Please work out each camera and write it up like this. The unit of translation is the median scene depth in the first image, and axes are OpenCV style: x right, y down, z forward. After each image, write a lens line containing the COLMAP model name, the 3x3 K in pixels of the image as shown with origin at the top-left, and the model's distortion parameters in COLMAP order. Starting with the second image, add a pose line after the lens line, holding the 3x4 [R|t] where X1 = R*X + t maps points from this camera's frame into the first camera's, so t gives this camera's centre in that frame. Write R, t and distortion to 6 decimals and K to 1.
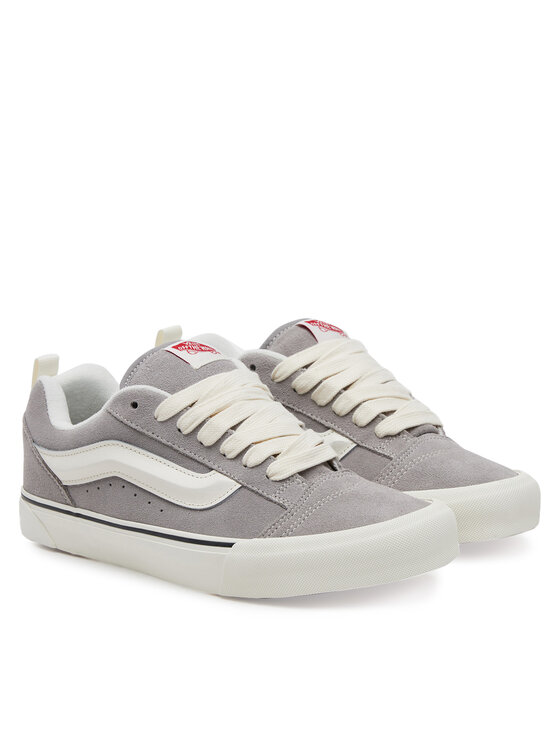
lens RADIAL K [[1900.6, 0, 280.0], [0, 1900.6, 372.5], [0, 0, 1]] dist [-0.014547, 0.000000]
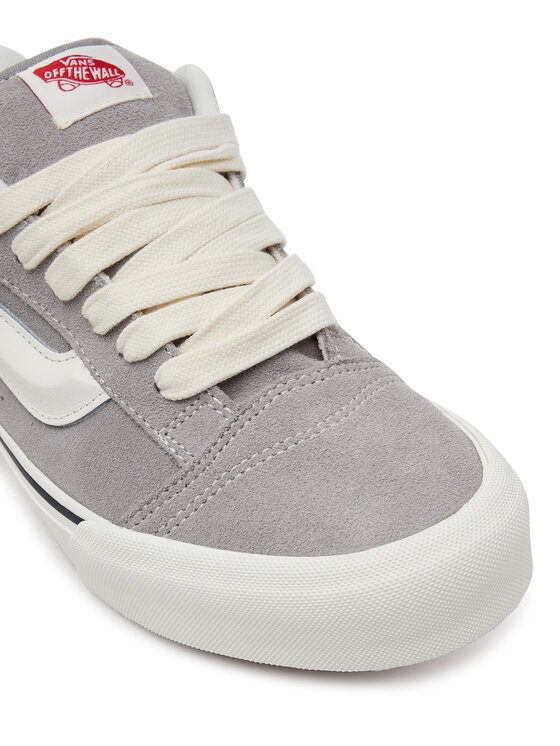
lens RADIAL K [[1330.4, 0, 280.6], [0, 1330.4, 373.2], [0, 0, 1]] dist [0.018568, 0.000000]
pose [[0.954326, 0.112534, -0.276764, 0.116662], [0.013648, 0.908965, 0.416649, -0.089927], [0.298456, -0.401396, 0.865913, 0.699114]]
